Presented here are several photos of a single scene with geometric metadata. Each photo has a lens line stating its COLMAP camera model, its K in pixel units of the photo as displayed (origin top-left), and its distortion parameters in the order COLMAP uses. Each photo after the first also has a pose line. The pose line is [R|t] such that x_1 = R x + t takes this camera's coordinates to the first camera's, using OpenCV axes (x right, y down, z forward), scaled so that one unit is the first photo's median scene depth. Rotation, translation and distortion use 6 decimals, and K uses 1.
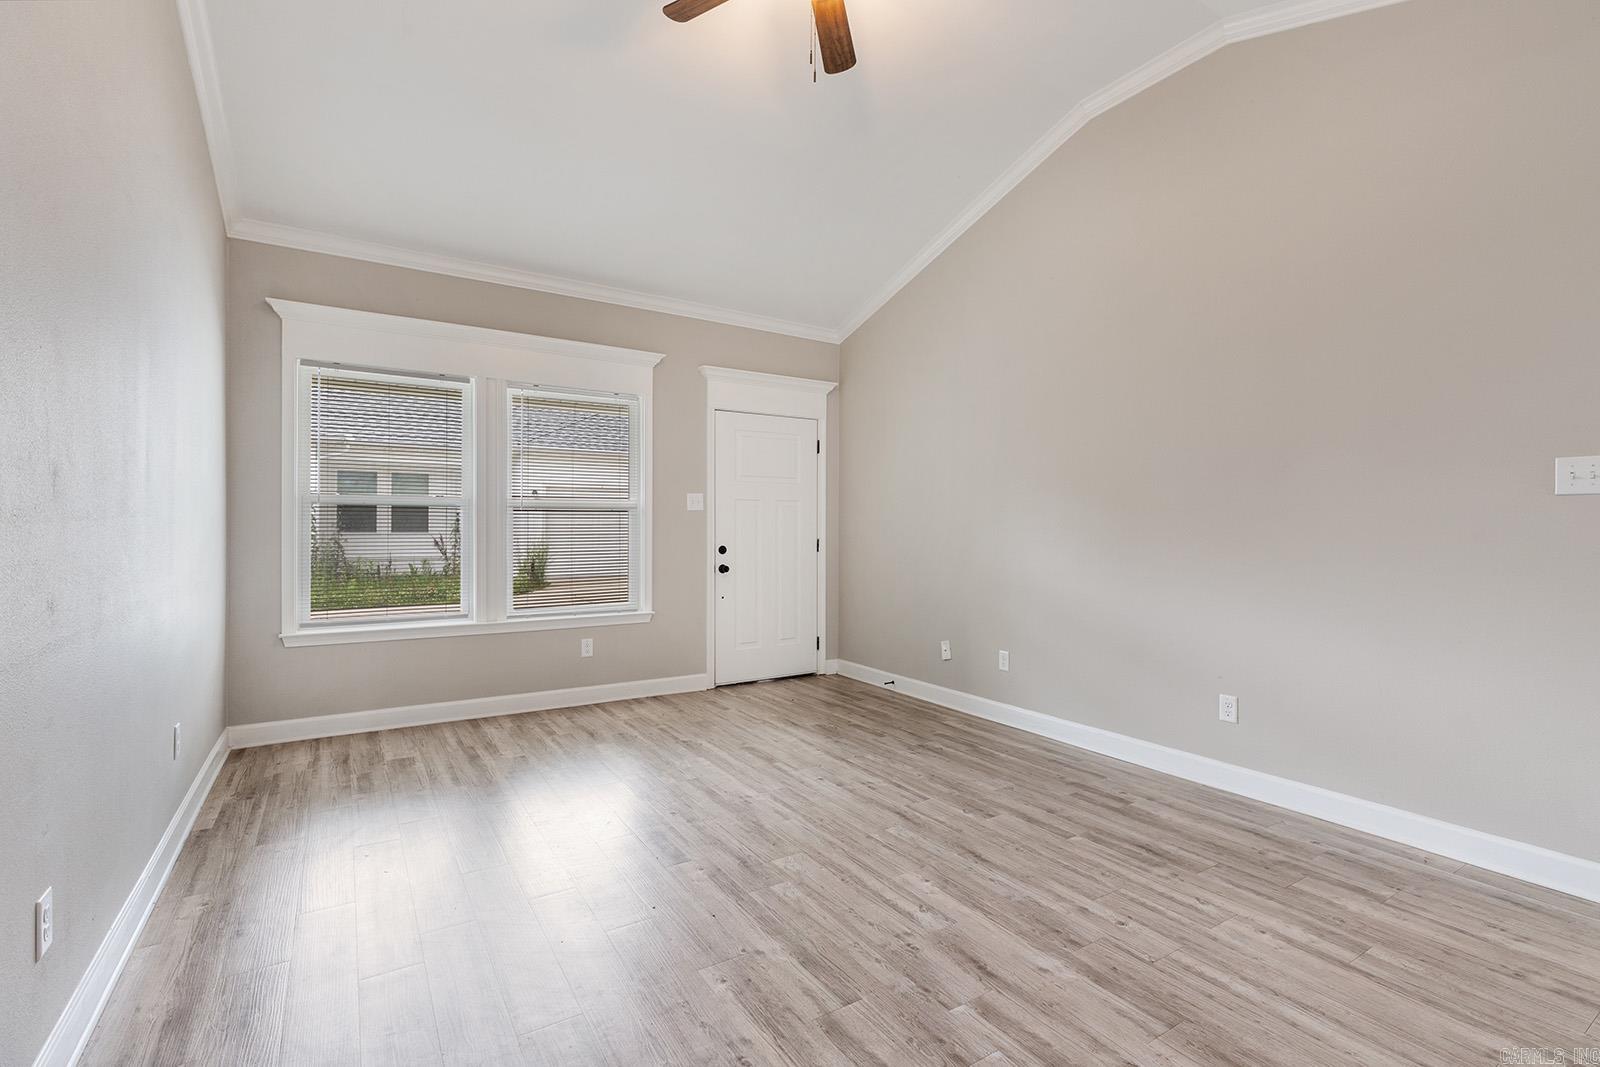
lens RADIAL K [[724.9, 0, 800.0], [0, 724.9, 533.5], [0, 0, 1]] dist [0.006144, -0.000414]
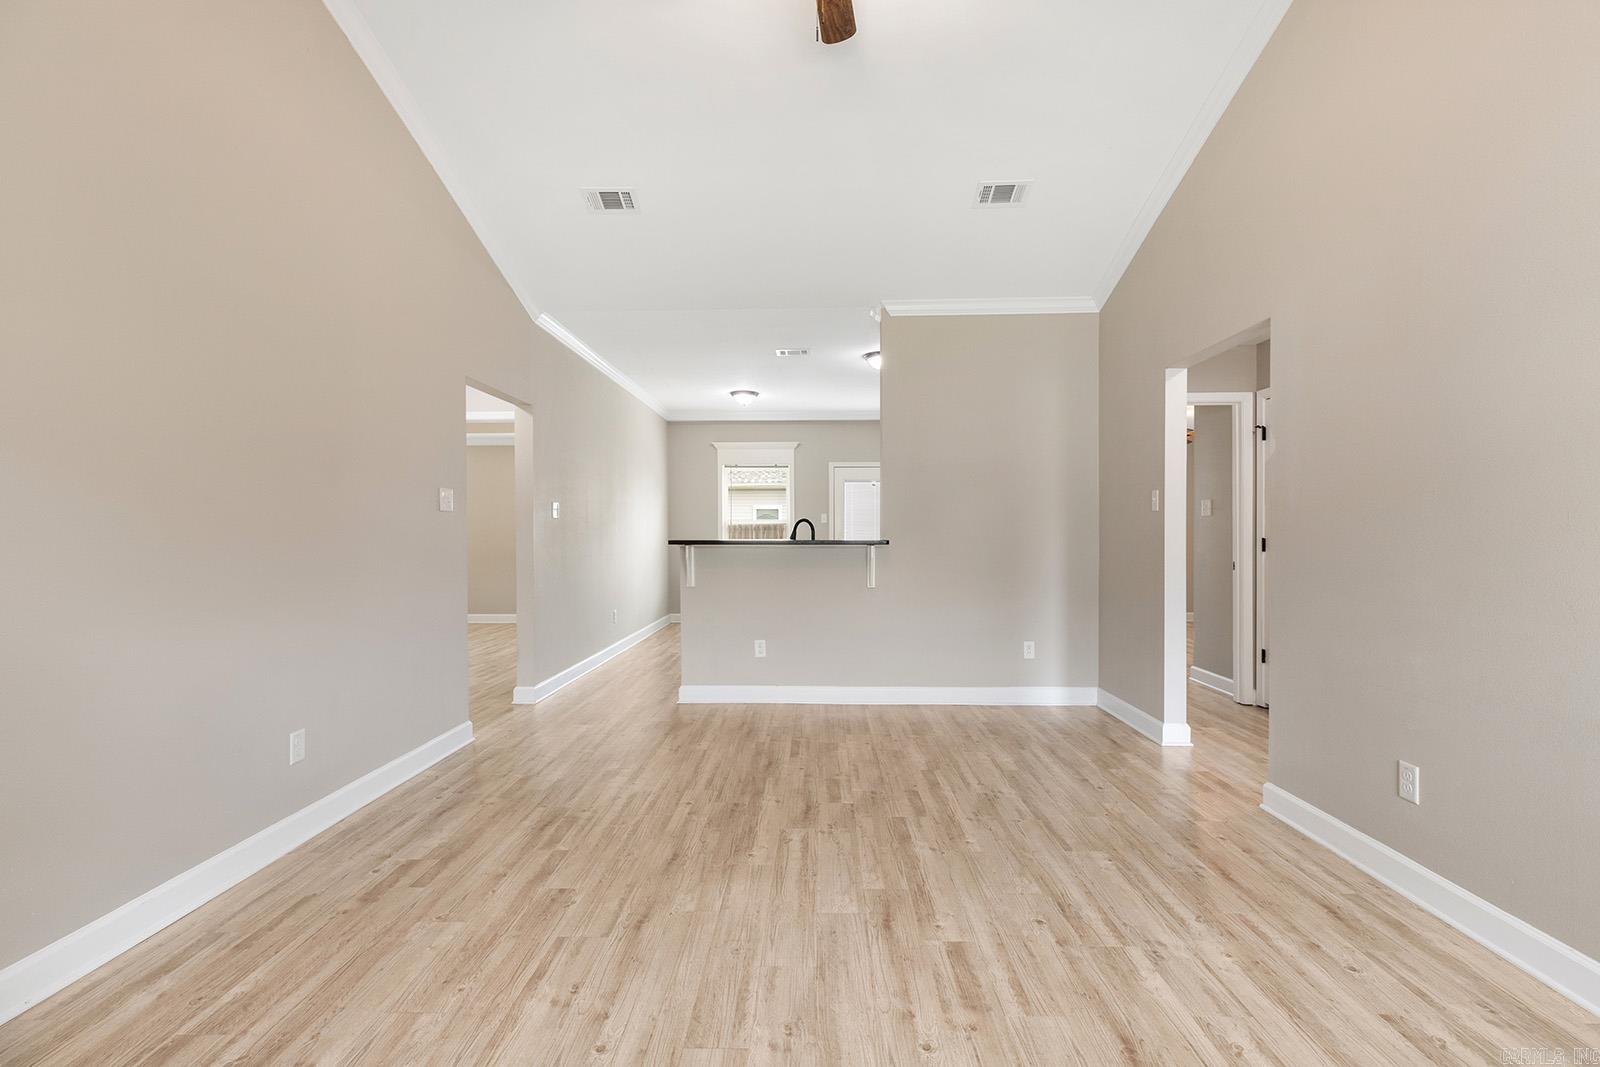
lens RADIAL K [[717.3, 0, 800.0], [0, 717.3, 533.5], [0, 0, 1]] dist [0.004294, -0.000613]
pose [[-0.828161, -0.002570, 0.560485, -0.310654], [0.004168, 0.999934, 0.010744, -0.012084], [-0.560475, 0.011234, -0.828095, 1.164274]]
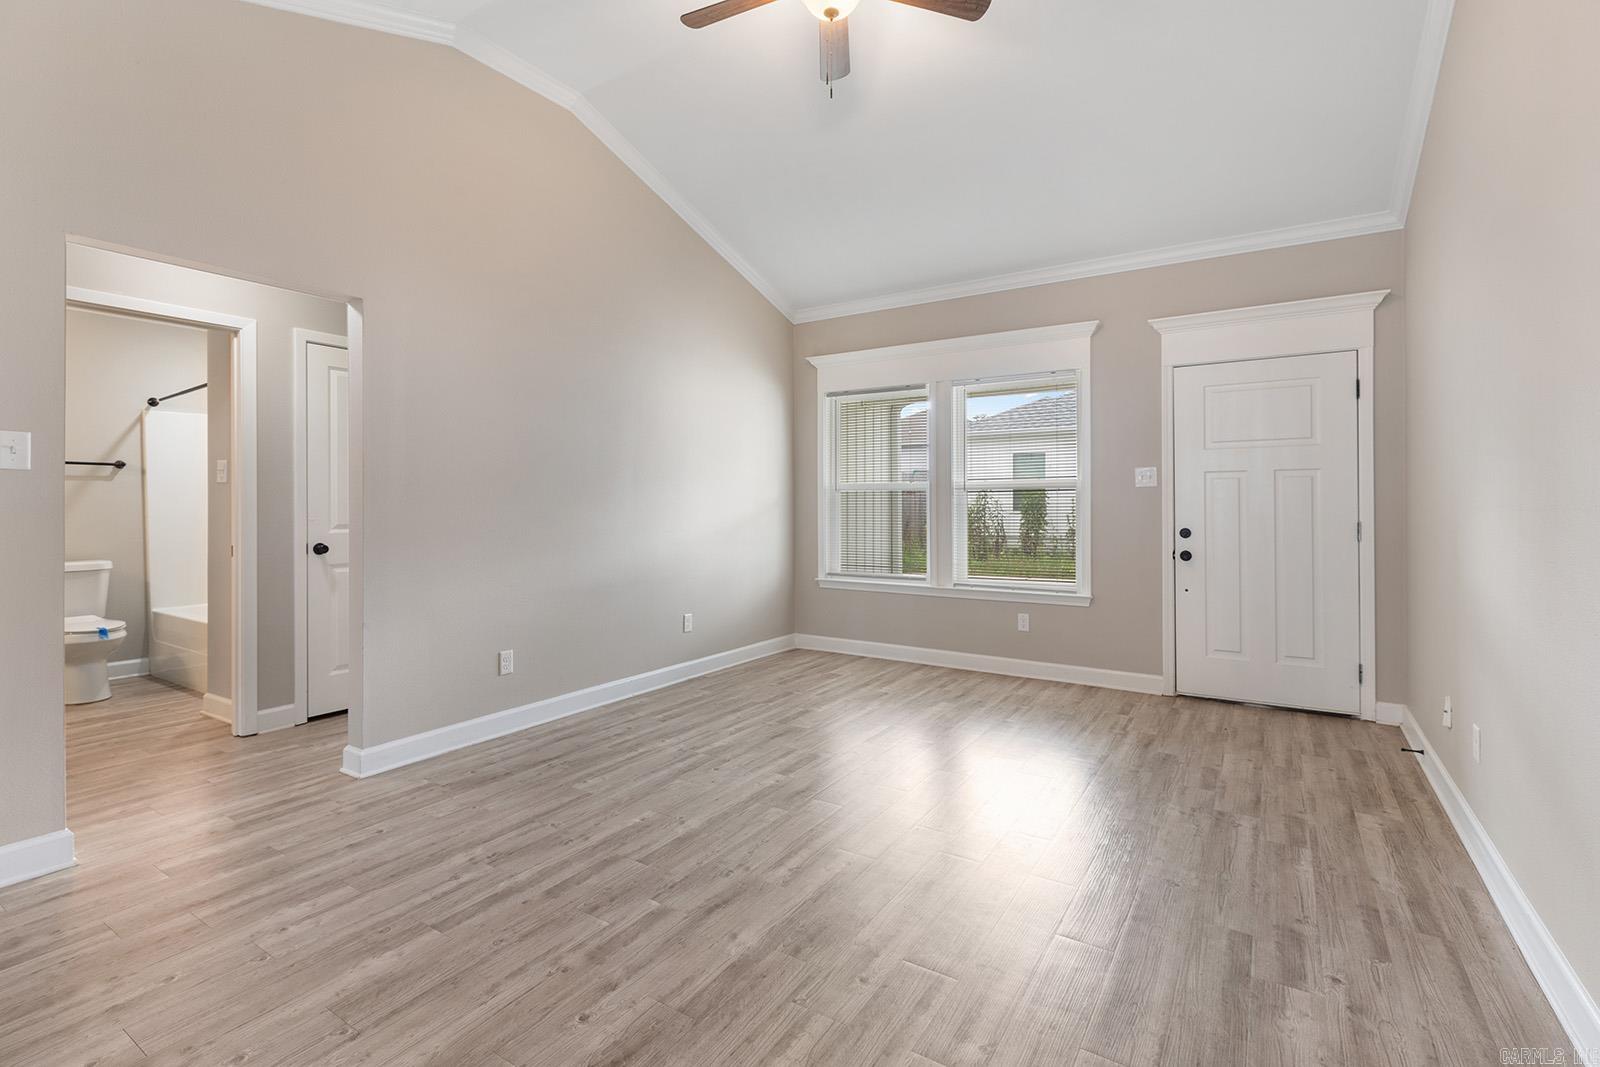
lens RADIAL K [[741.5, 0, 792.1], [0, 741.5, 513.1], [0, 0, 1]] dist [0.001289, -0.000227]
pose [[0.410535, 0.005218, -0.911830, 0.666605], [-0.005010, 0.999981, 0.003466, -0.001497], [0.911831, 0.003145, 0.410554, 0.323283]]
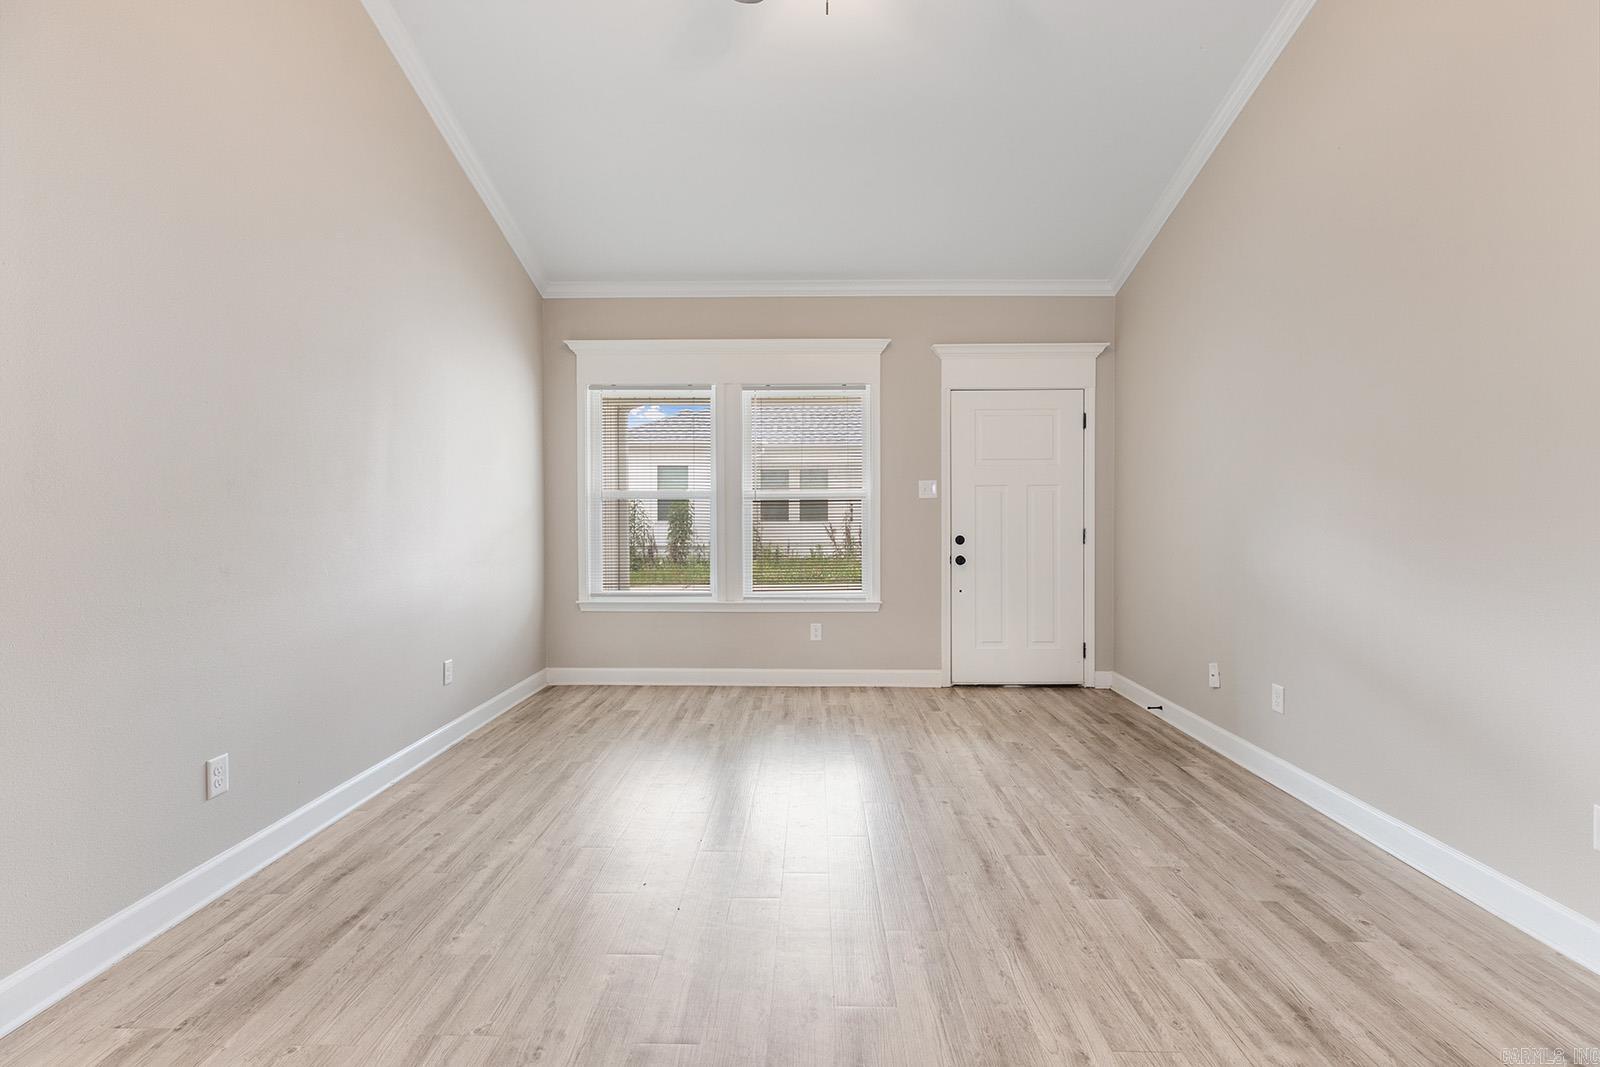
lens RADIAL K [[717.3, 0, 800.0], [0, 717.3, 533.5], [0, 0, 1]] dist [0.004294, -0.000613]
pose [[0.833636, 0.008430, -0.552249, 0.317141], [0.000467, 0.999872, 0.015968, -0.001011], [0.552314, -0.013570, 0.833526, 0.160310]]
